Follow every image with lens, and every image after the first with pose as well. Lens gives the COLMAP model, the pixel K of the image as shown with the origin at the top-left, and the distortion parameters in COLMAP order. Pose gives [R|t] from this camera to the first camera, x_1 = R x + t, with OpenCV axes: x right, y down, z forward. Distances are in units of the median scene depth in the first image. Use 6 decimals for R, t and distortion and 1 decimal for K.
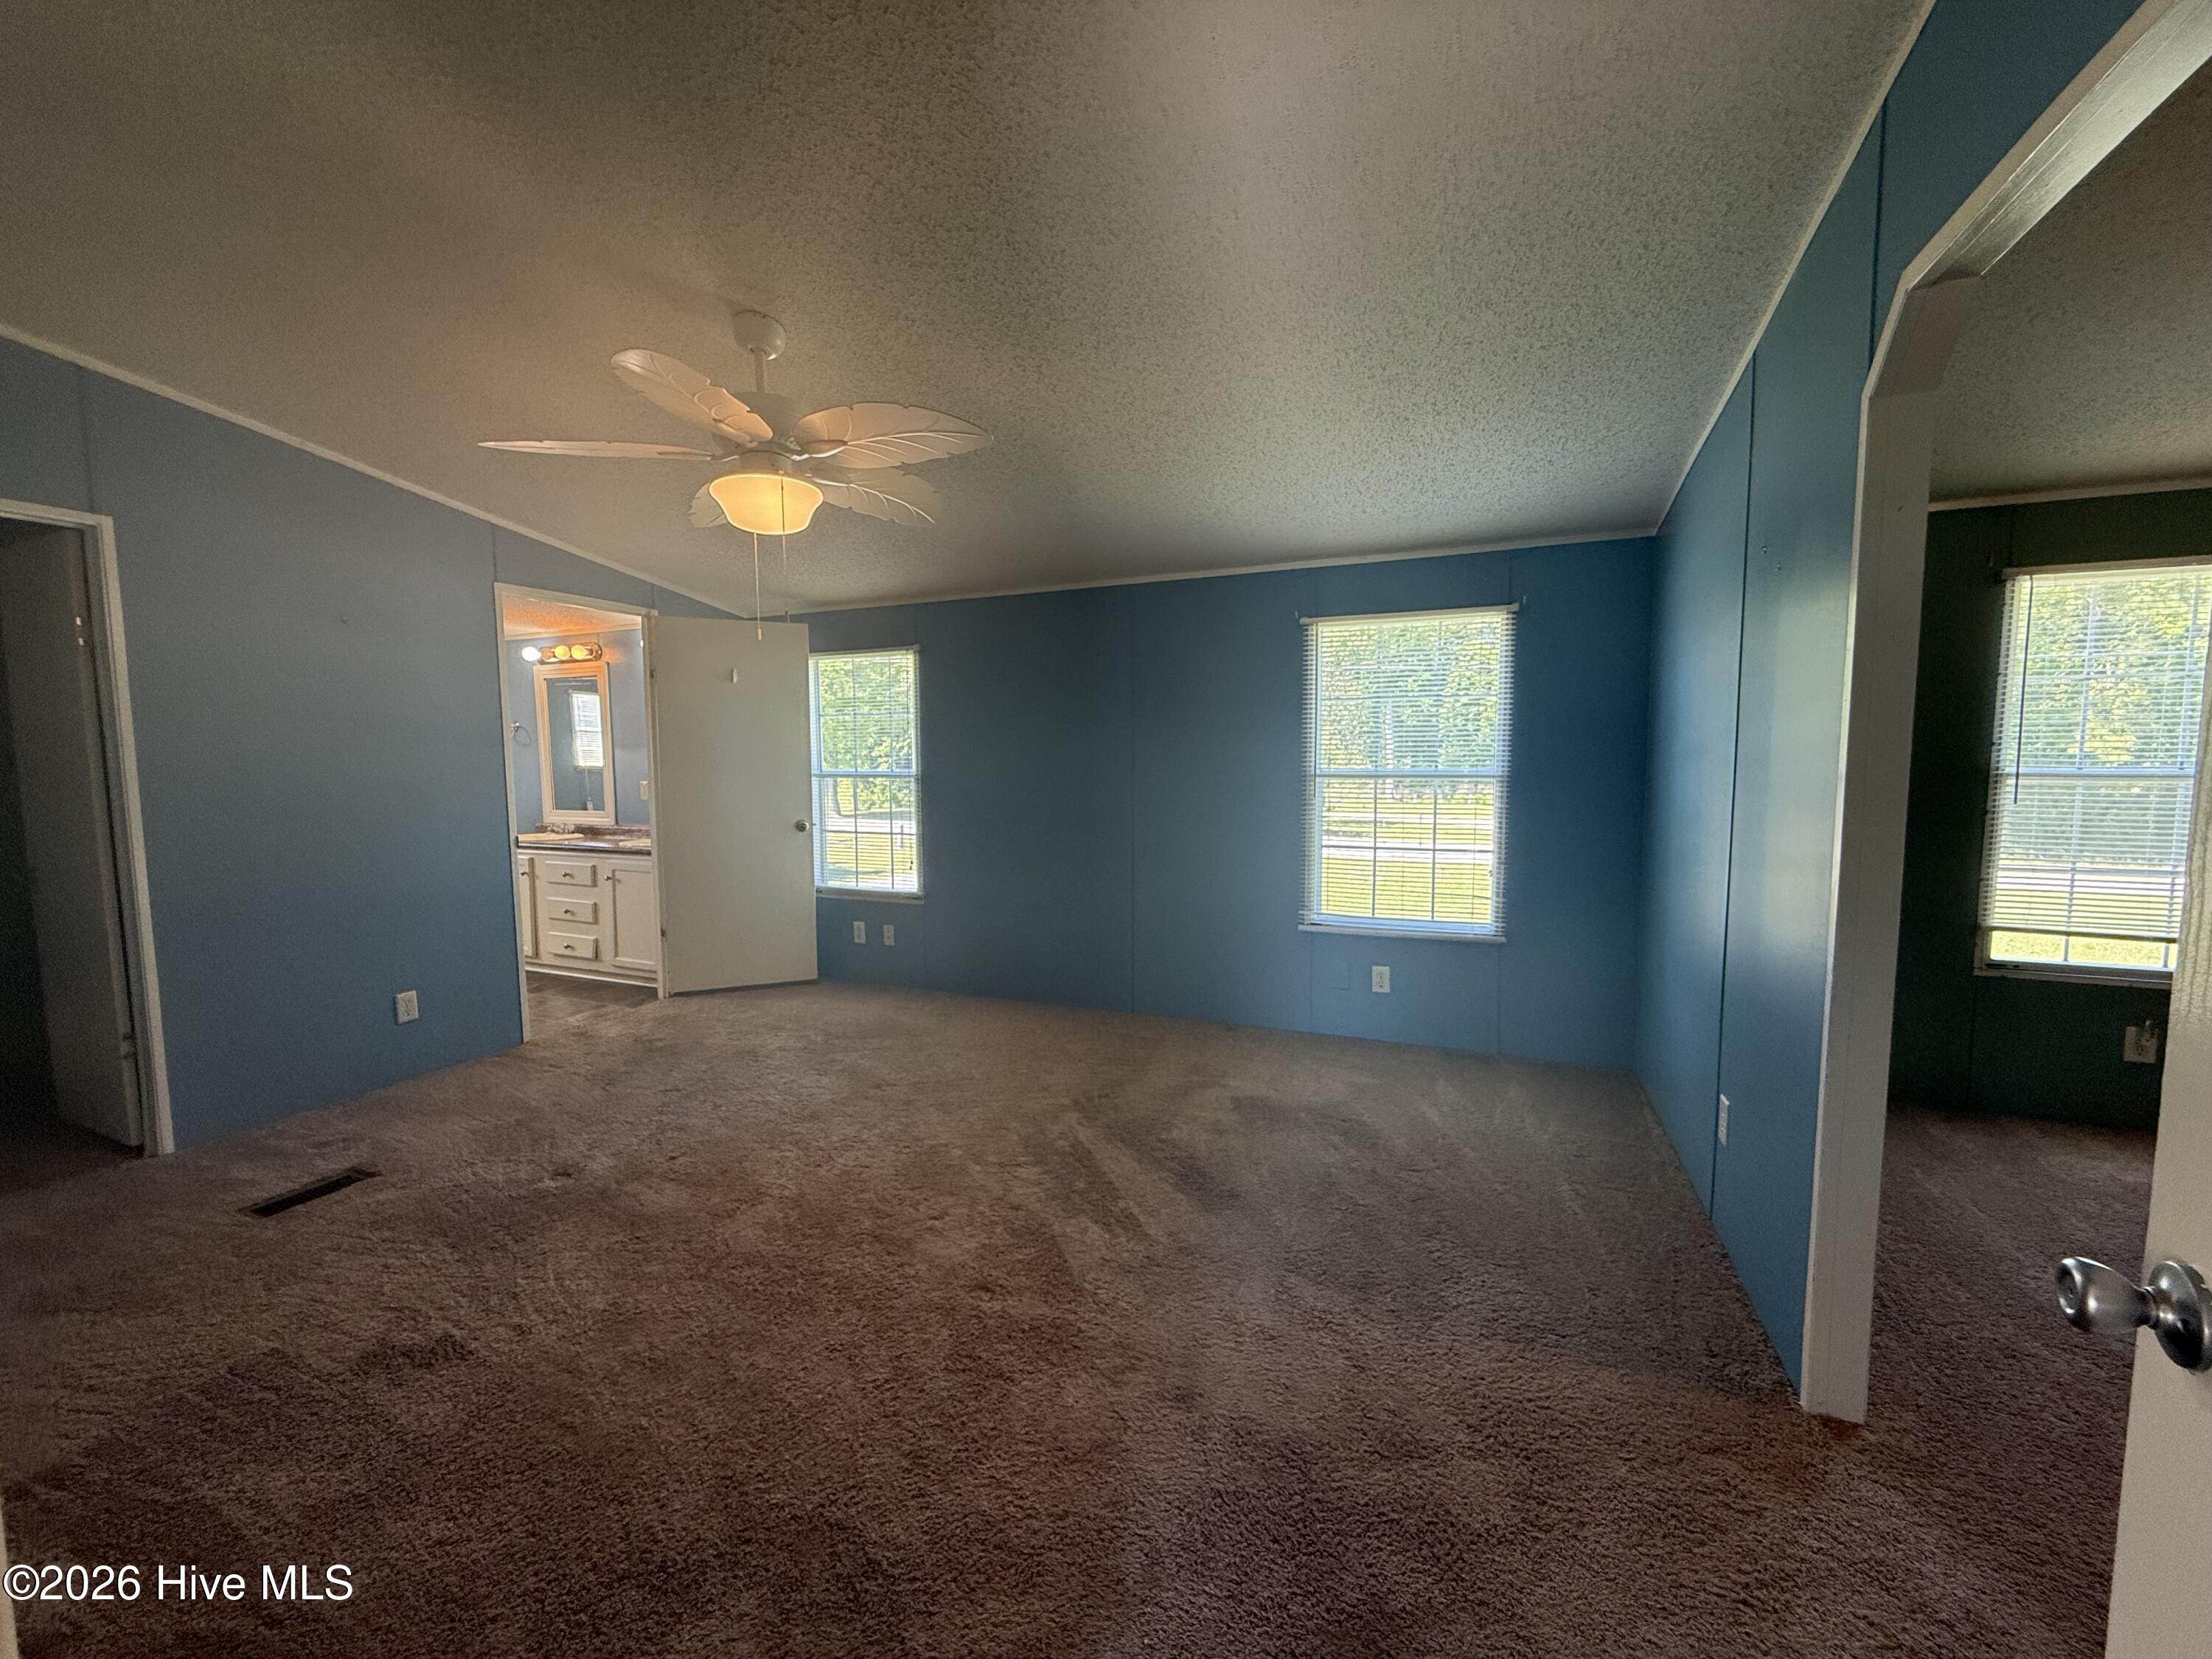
lens RADIAL K [[880.8, 0, 1093.5], [0, 880.8, 826.0], [0, 0, 1]] dist [-0.001670, 0.000758]
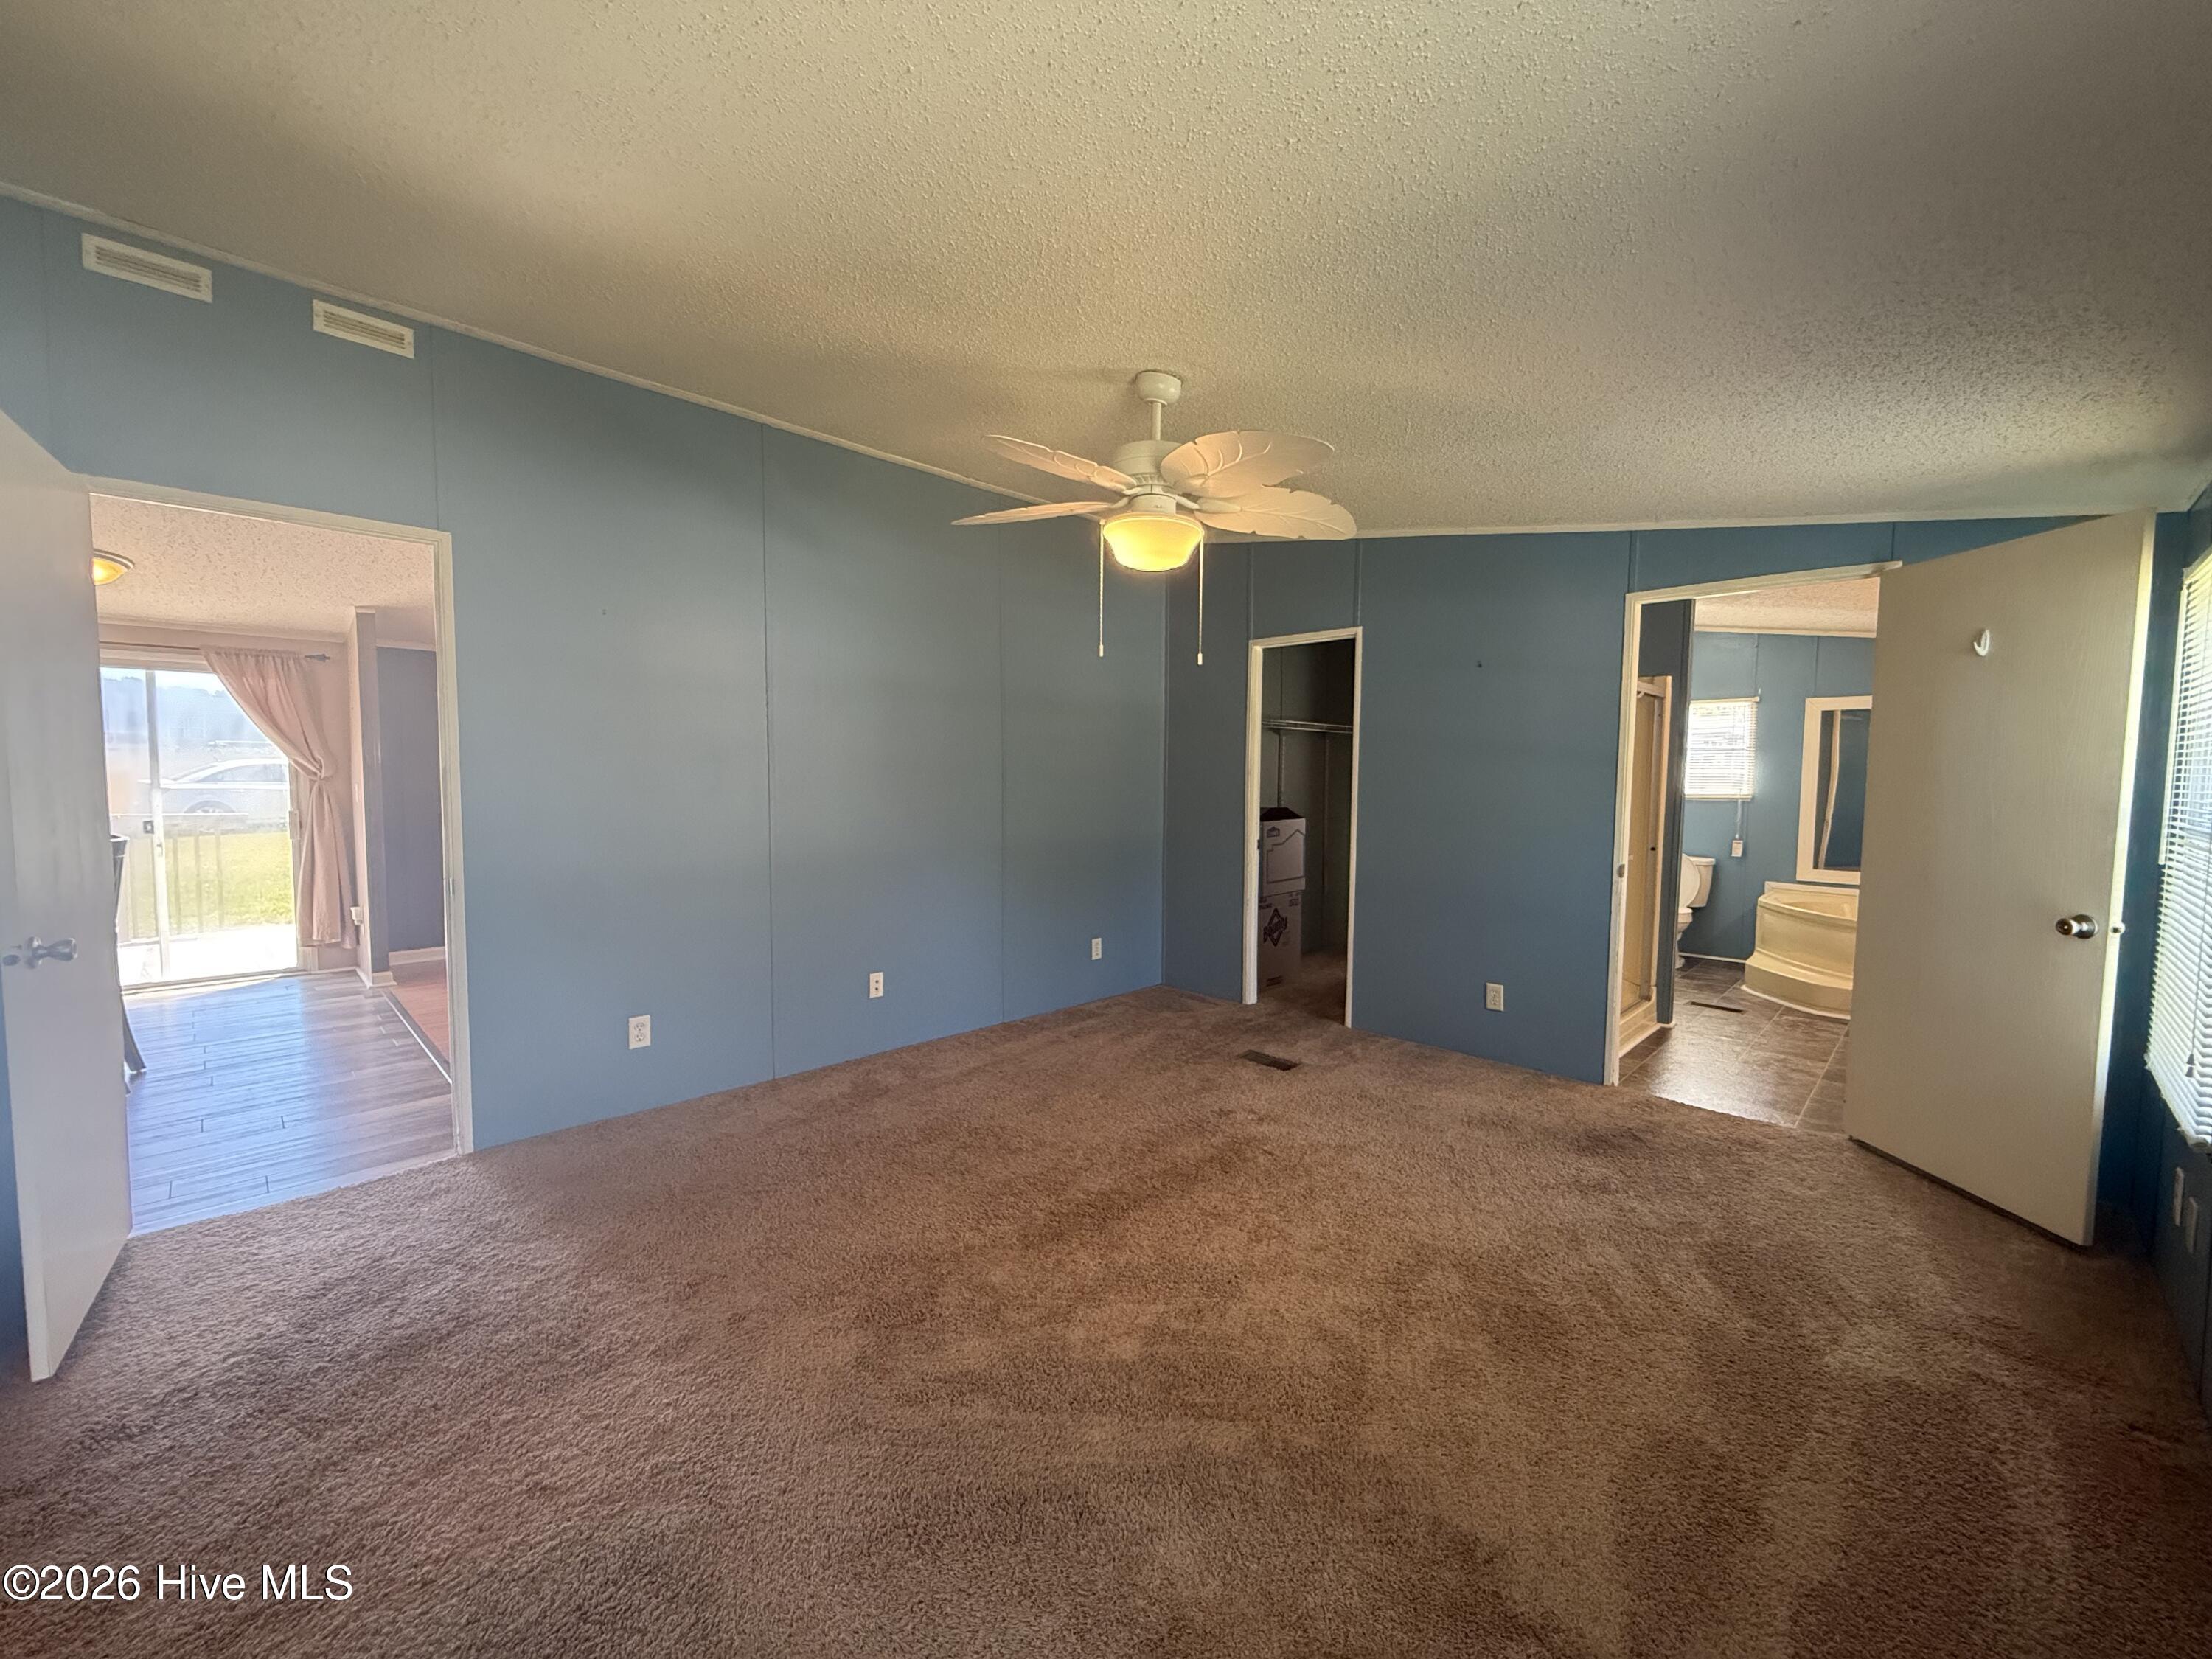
lens RADIAL K [[880.8, 0, 1099.5], [0, 880.8, 833.1], [0, 0, 1]] dist [-0.001670, 0.000758]
pose [[-0.372972, 0.068086, -0.925341, 0.520522], [-0.078096, 0.991461, 0.104429, -0.097567], [0.924550, 0.111215, -0.364470, 1.059663]]
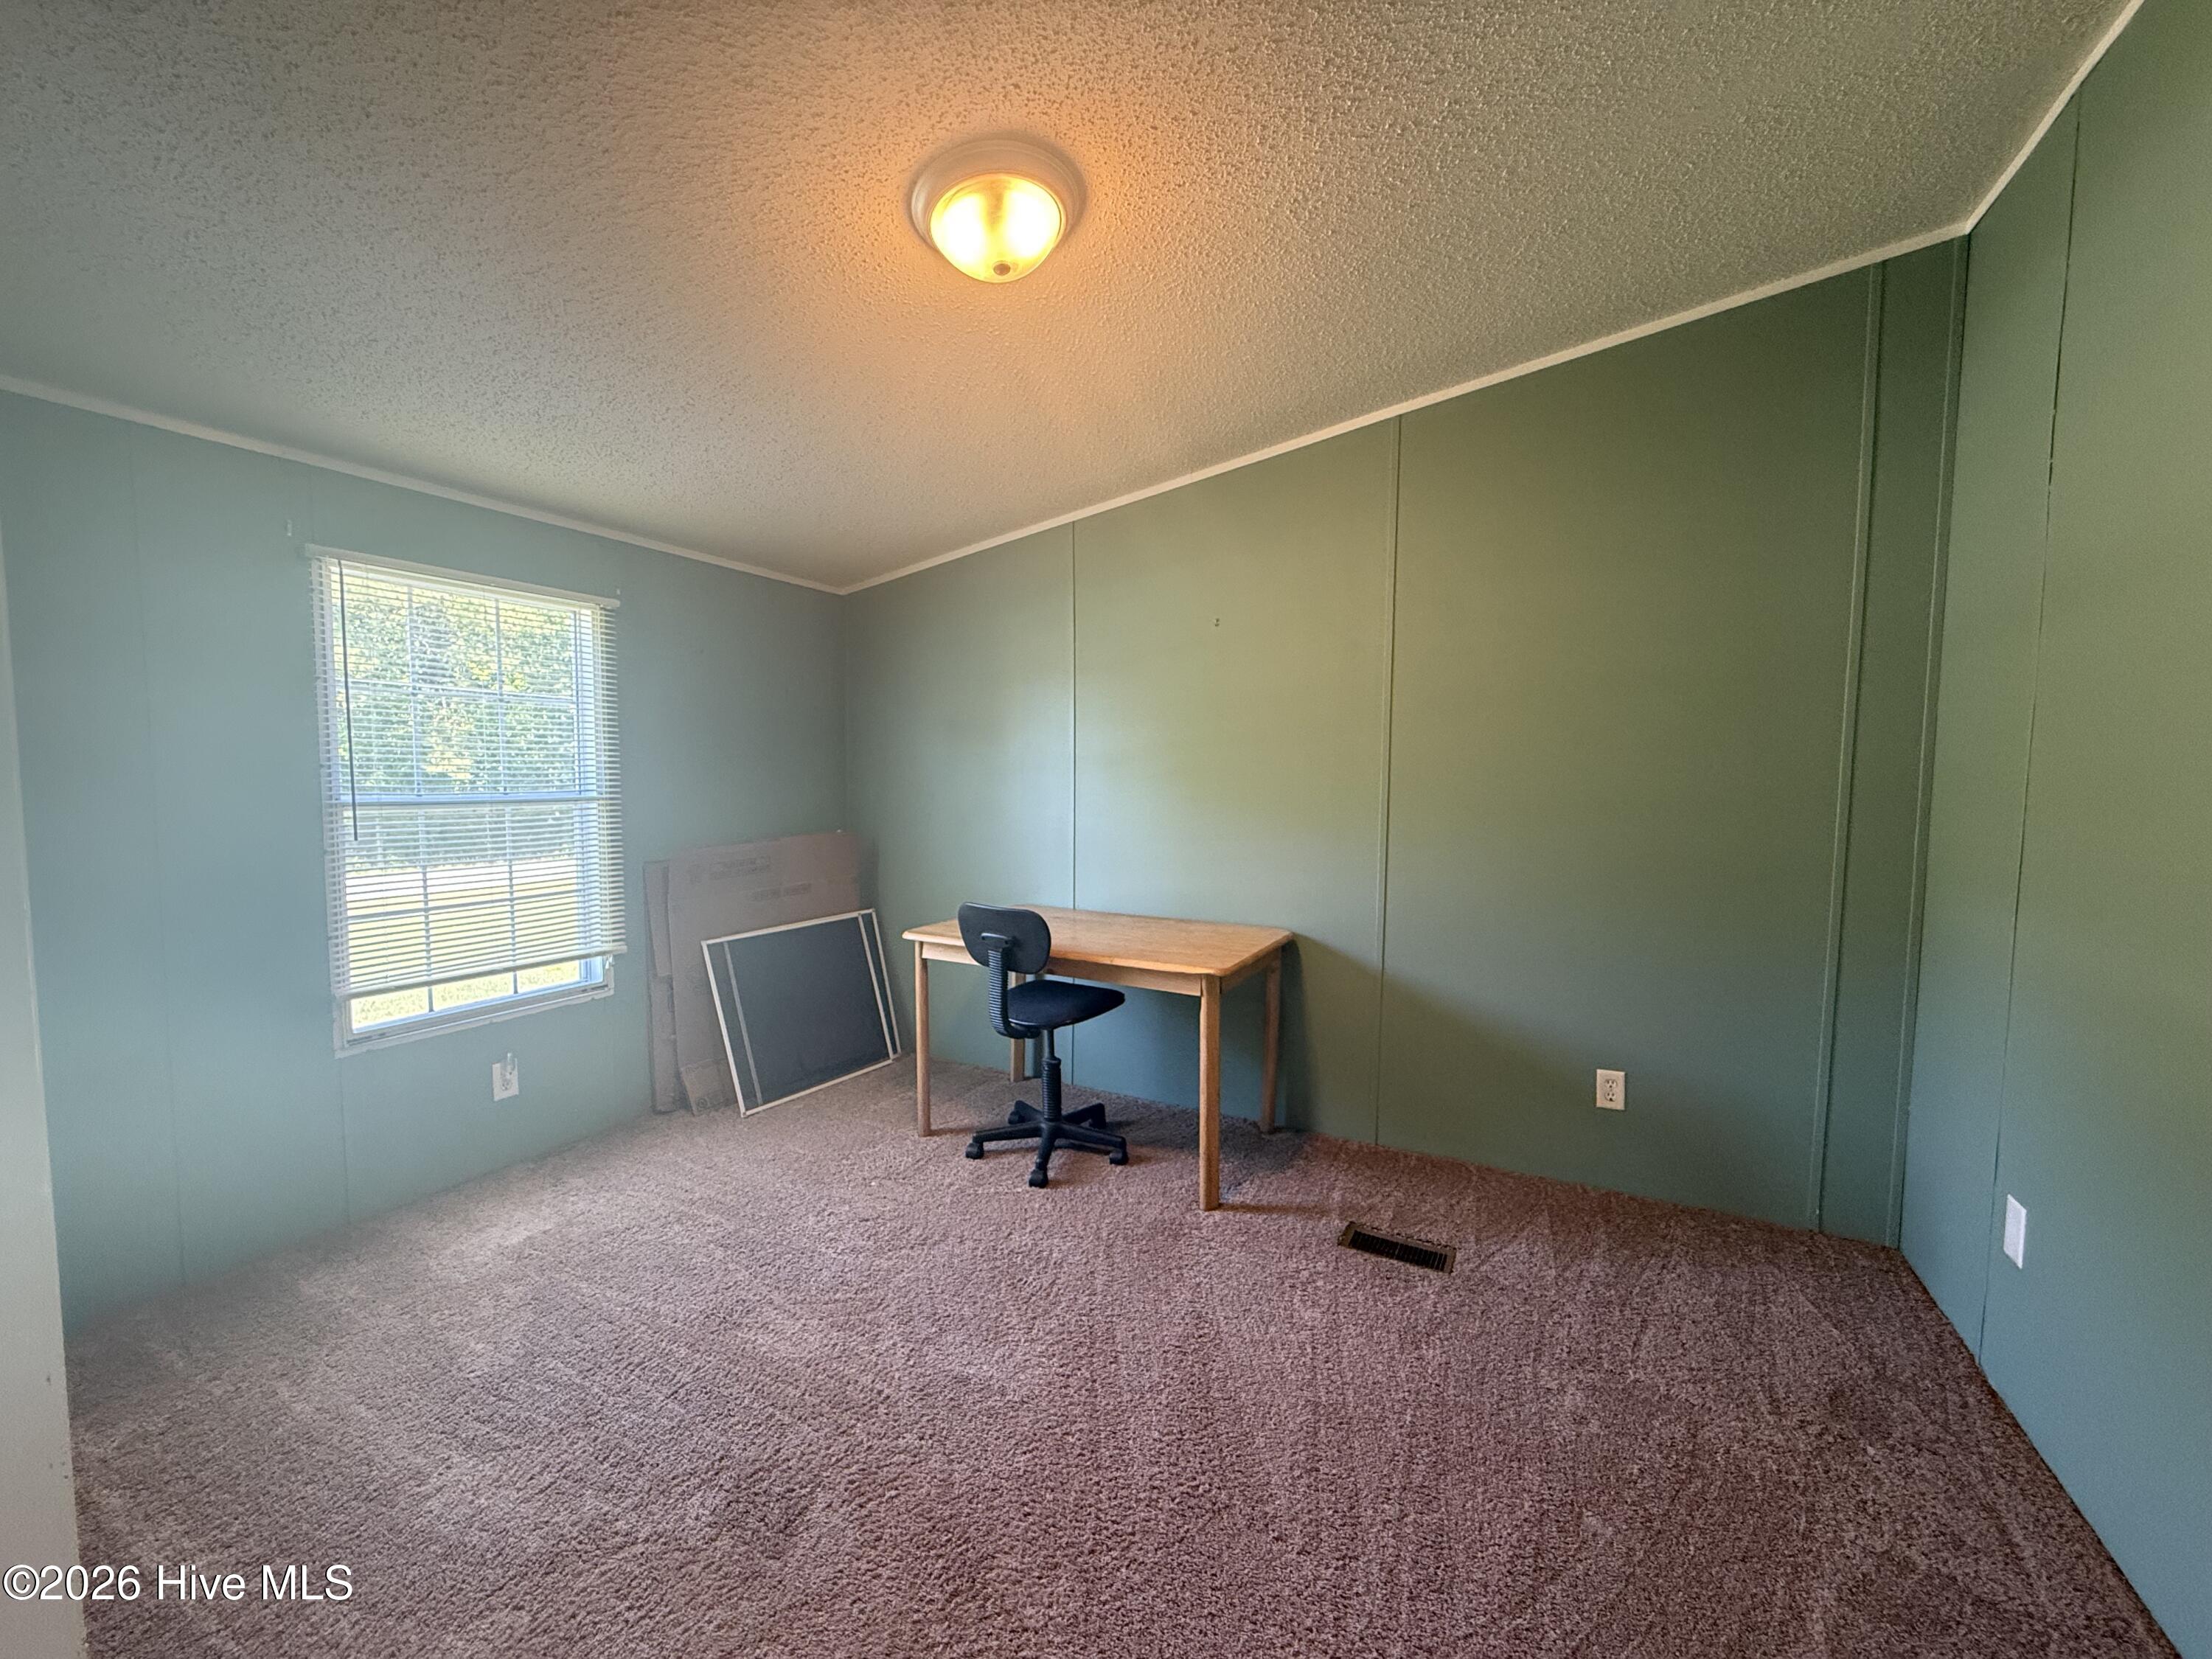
lens RADIAL K [[880.8, 0, 1098.9], [0, 880.8, 821.4], [0, 0, 1]] dist [-0.001670, 0.000758]
pose [[0.095174, -0.050933, 0.994157, 0.295059], [0.081790, 0.995714, 0.043183, -0.020864], [-0.992095, 0.077202, 0.098932, 0.229319]]
